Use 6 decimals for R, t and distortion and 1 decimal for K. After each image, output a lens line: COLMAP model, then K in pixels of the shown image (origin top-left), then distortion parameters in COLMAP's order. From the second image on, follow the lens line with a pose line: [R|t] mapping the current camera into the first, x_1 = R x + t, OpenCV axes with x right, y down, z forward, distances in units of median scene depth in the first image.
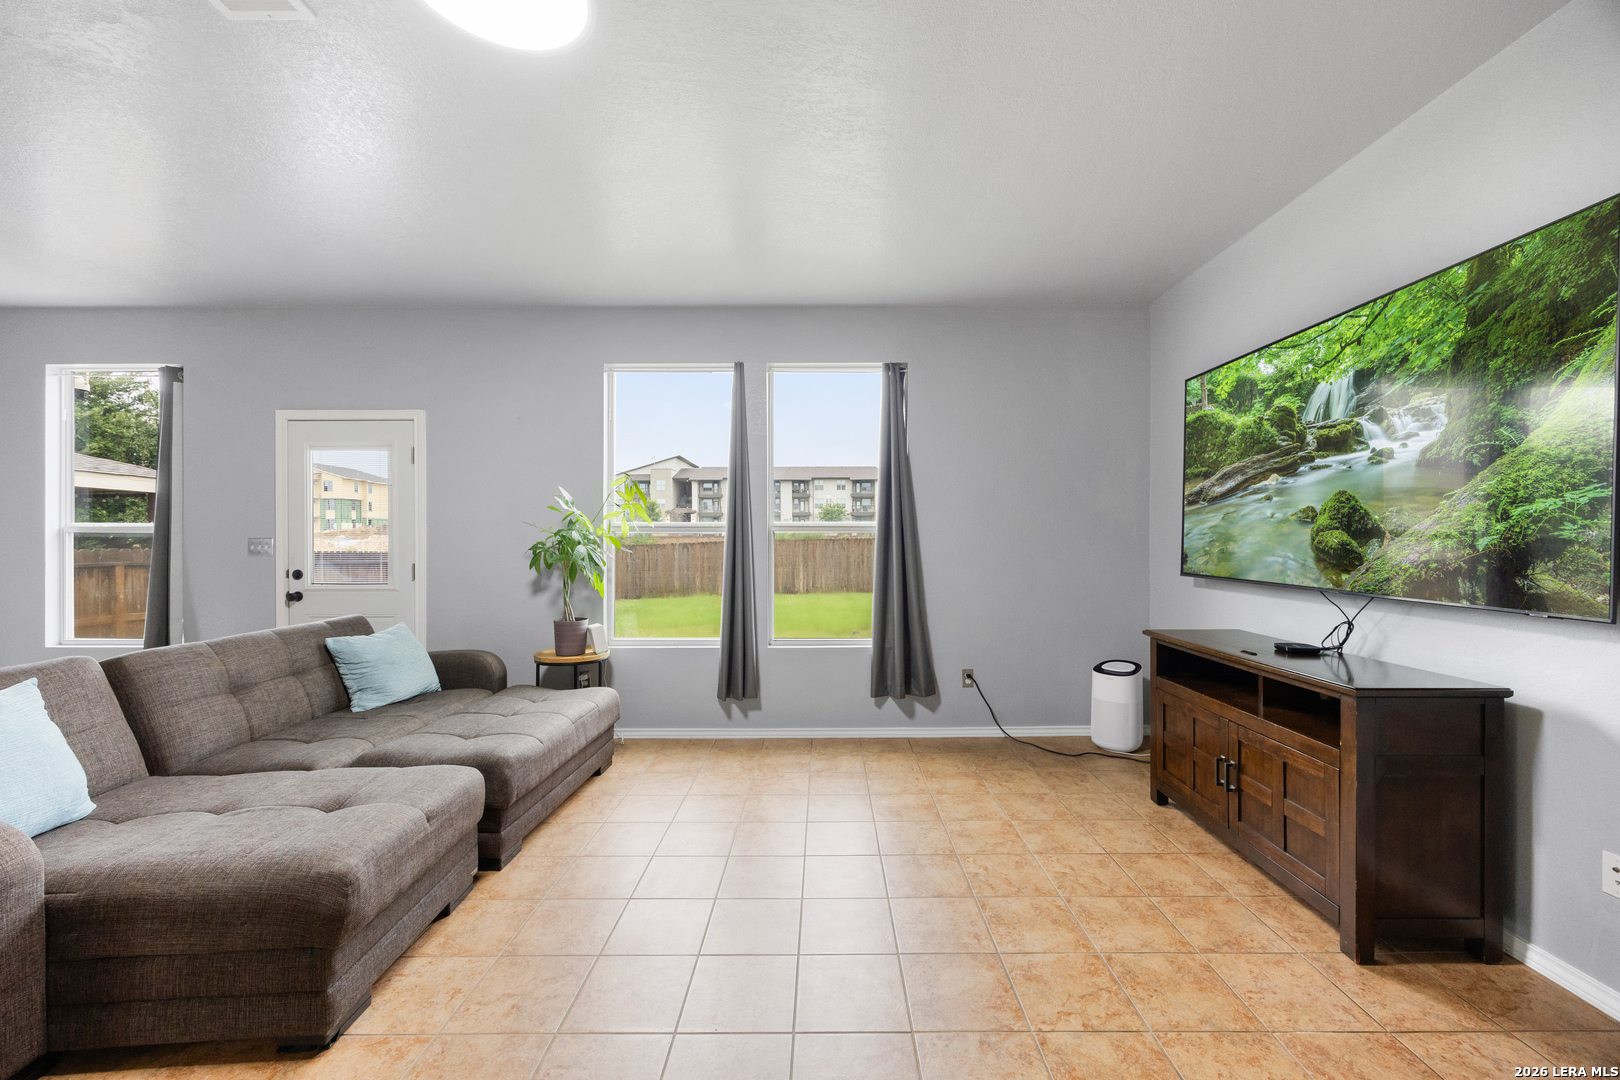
lens RADIAL K [[631.4, 0, 819.1], [0, 631.4, 540.2], [0, 0, 1]] dist [-0.000316, -0.000103]
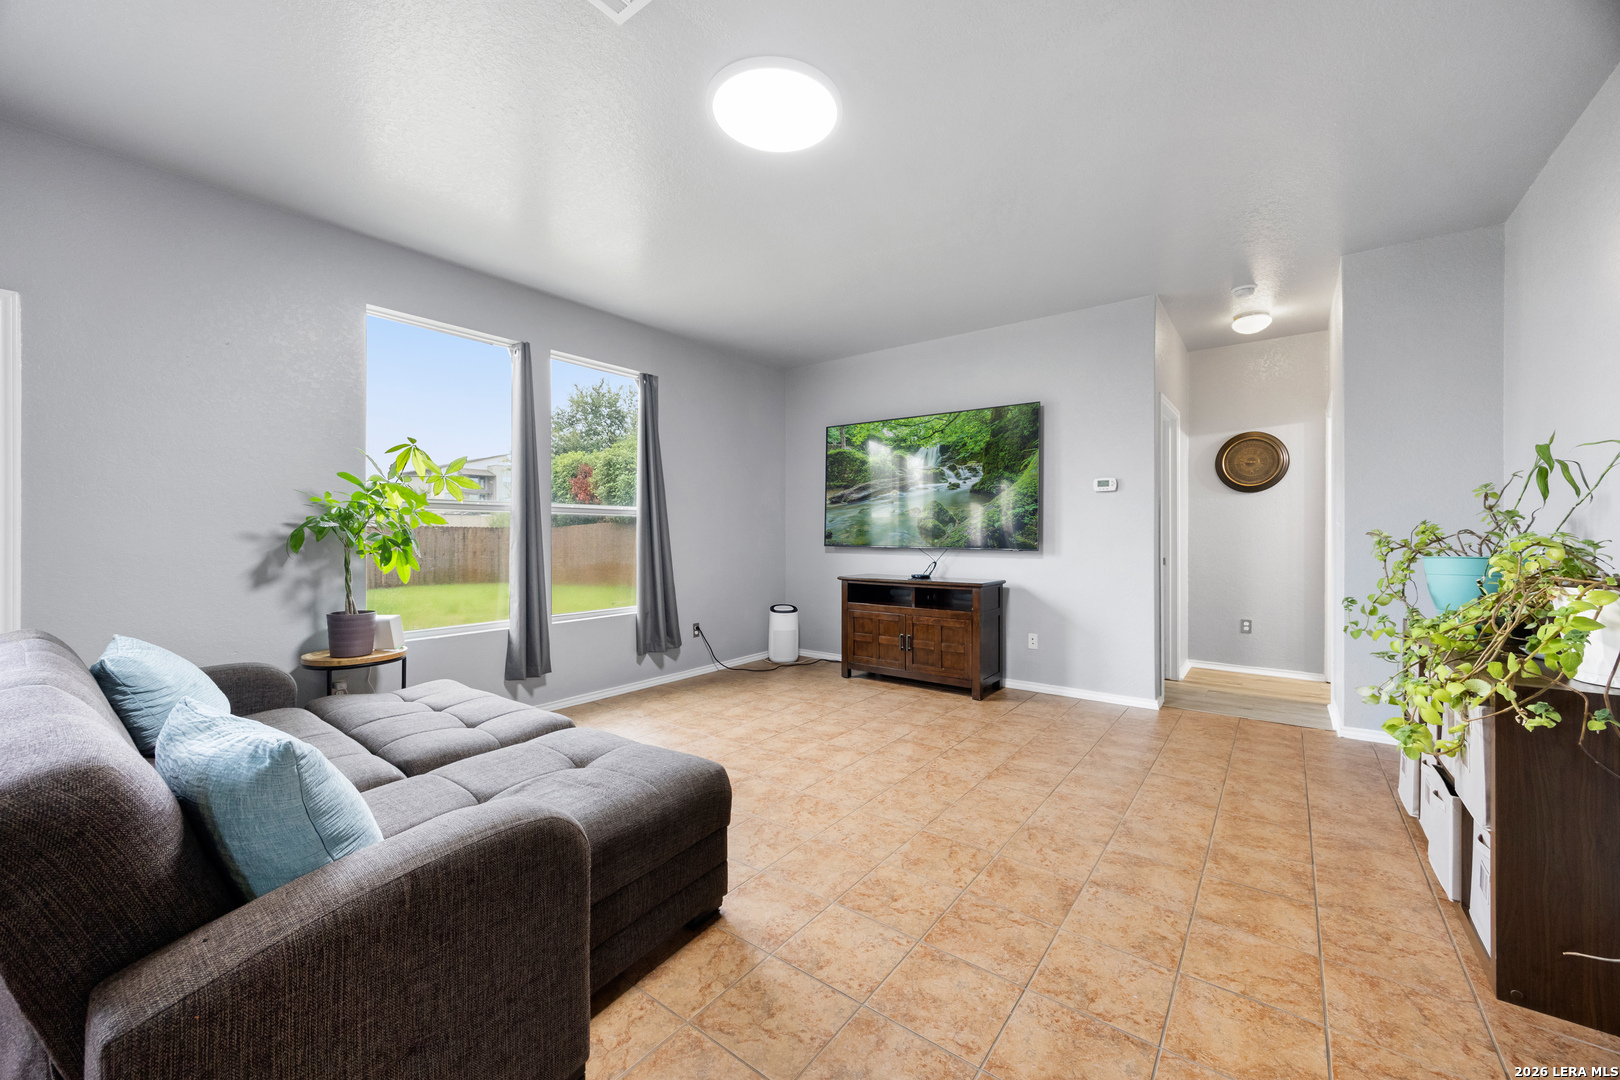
lens RADIAL K [[624.0, 0, 805.0], [0, 624.0, 537.9], [0, 0, 1]] dist [0.004313, 0.000222]
pose [[0.608759, -0.001733, 0.793353, -0.646657], [-0.002892, 0.999986, 0.004404, 0.022934], [-0.793350, -0.004975, 0.608746, 0.043040]]
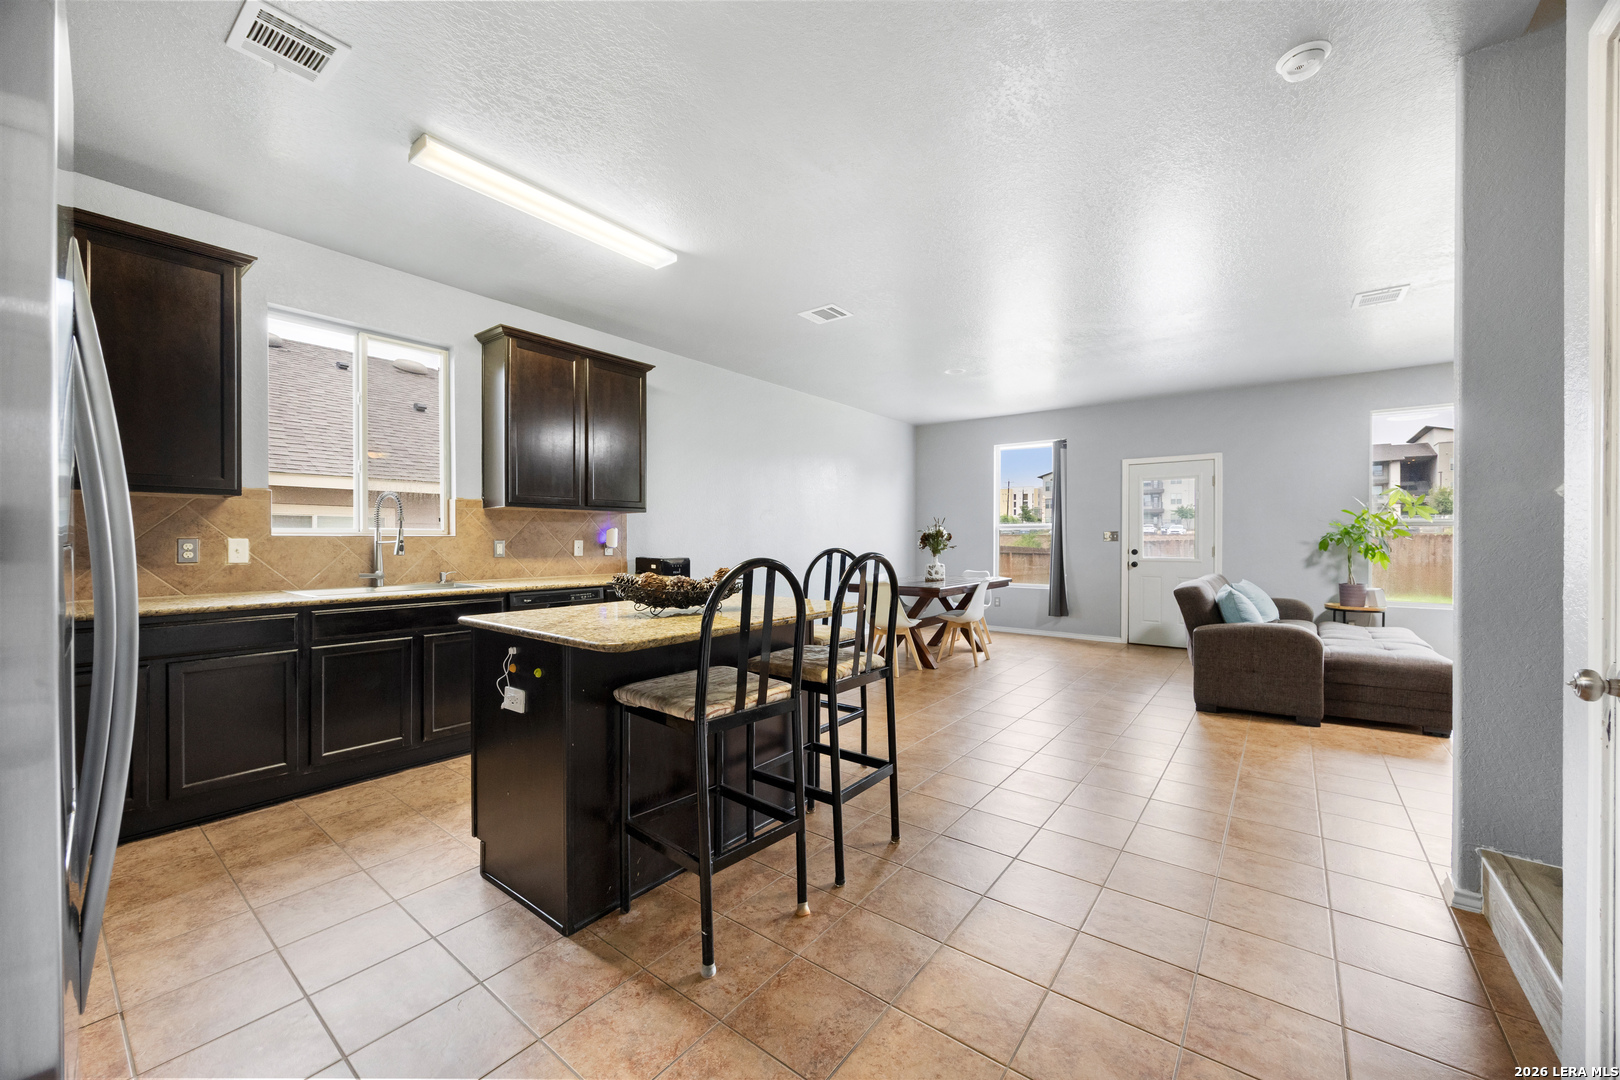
lens RADIAL K [[614.6, 0, 810.0], [0, 614.6, 540.0], [0, 0, 1]] dist [-0.001892, 0.000076]
pose [[0.793350, 0.004518, -0.608748, -0.506598], [-0.003077, 0.999989, 0.003412, 0.018190], [0.608757, -0.000834, 0.793356, -0.924398]]
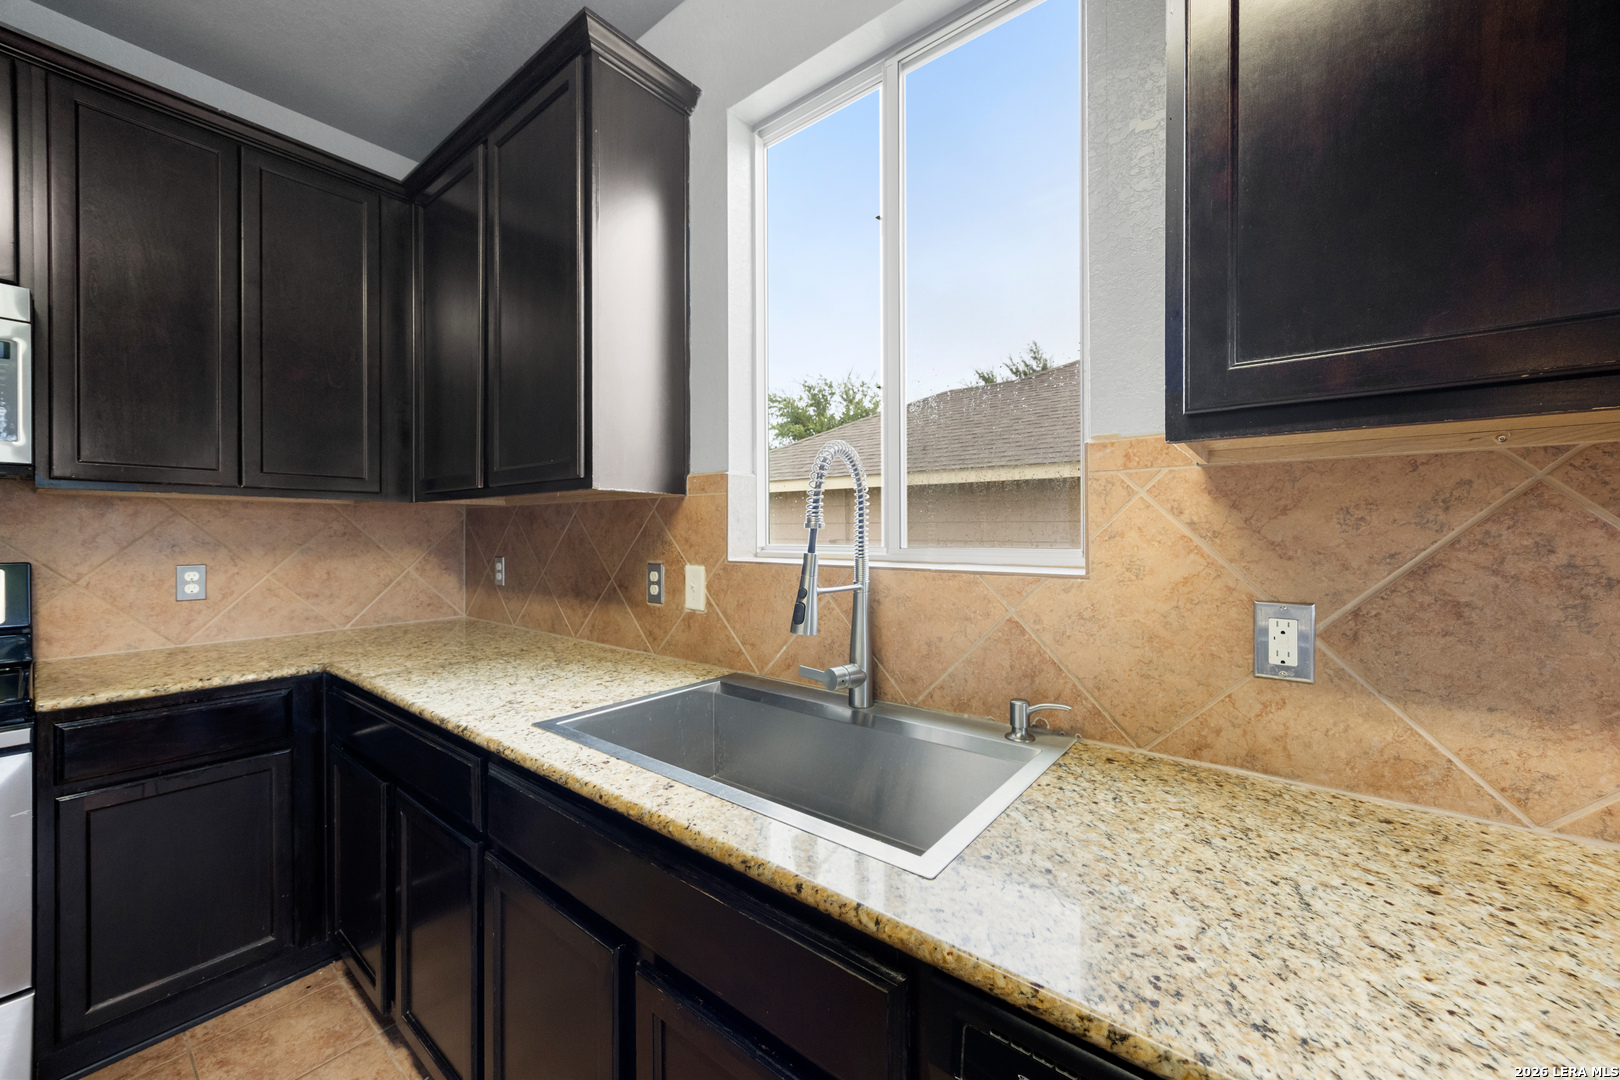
lens RADIAL K [[618.1, 0, 807.4], [0, 618.1, 532.9], [0, 0, 1]] dist [-0.001445, -0.000109]
pose [[-0.625091, 0.005245, -0.780534, -1.251144], [0.002531, 0.999986, 0.004692, -0.002985], [0.780548, 0.000957, -0.625096, -0.426156]]
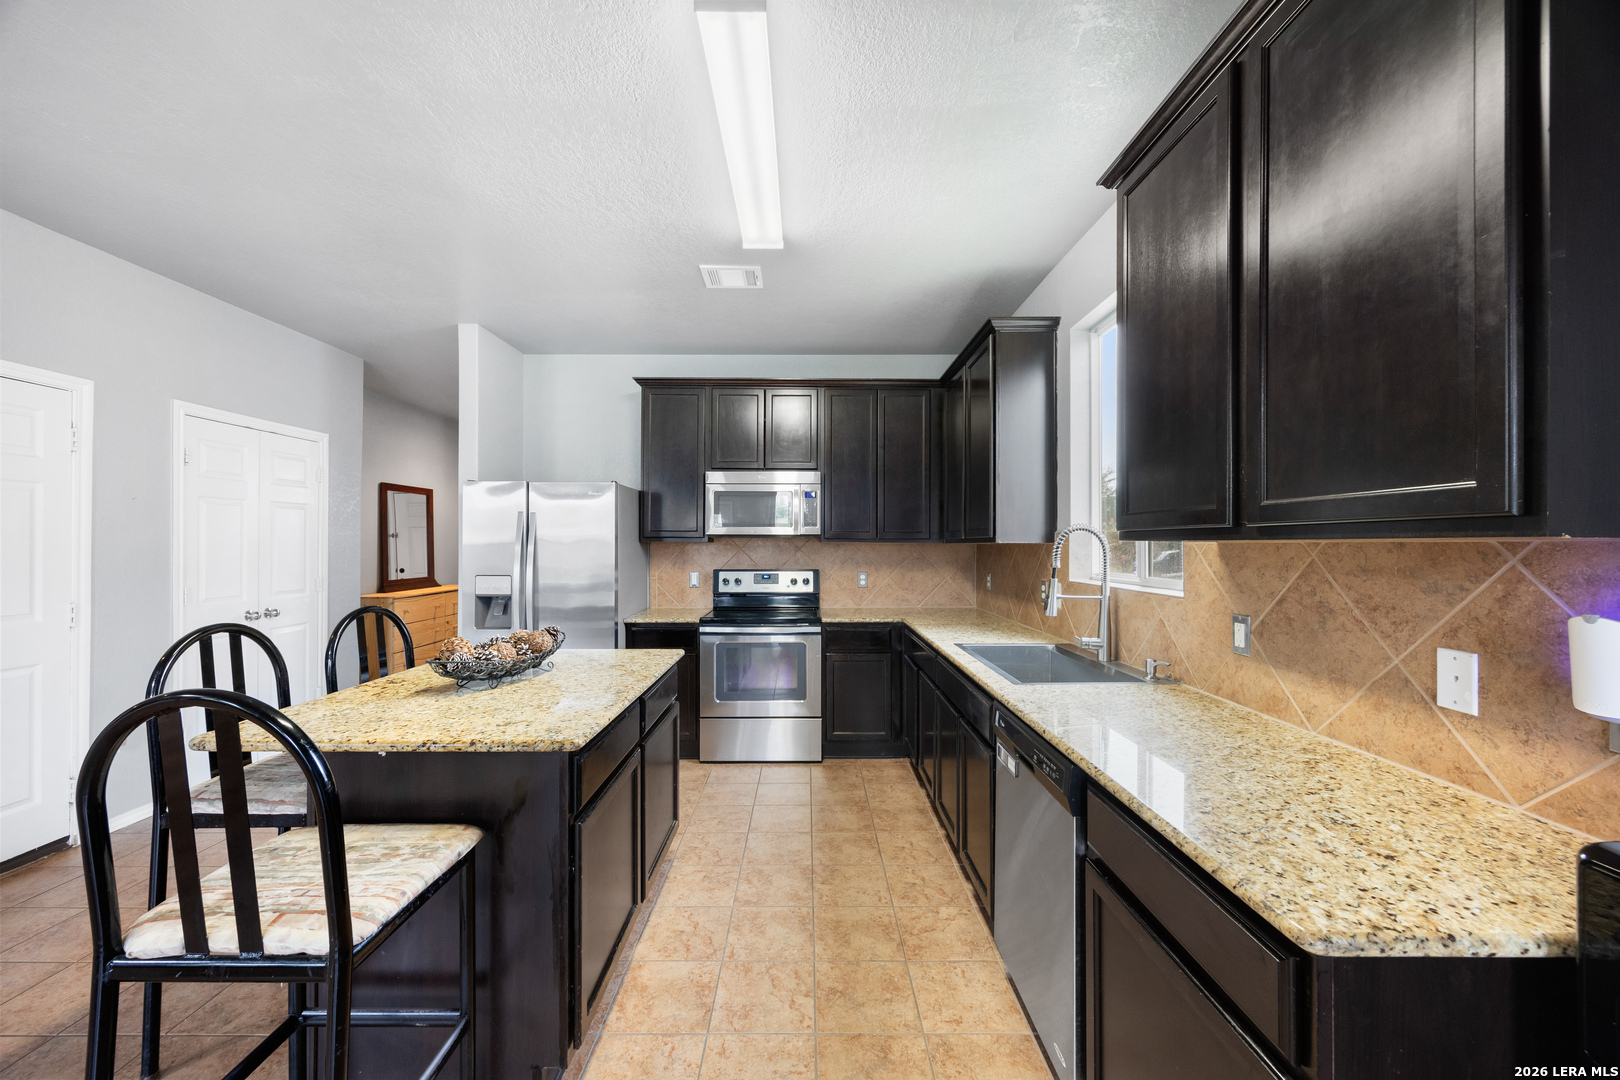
lens RADIAL K [[614.6, 0, 810.0], [0, 614.6, 540.0], [0, 0, 1]] dist [-0.001892, 0.000076]
pose [[-0.999983, 0.001403, -0.005638, -1.226406], [0.001444, 0.999973, -0.007234, -0.026598], [0.005627, -0.007242, -0.999958, 0.000575]]
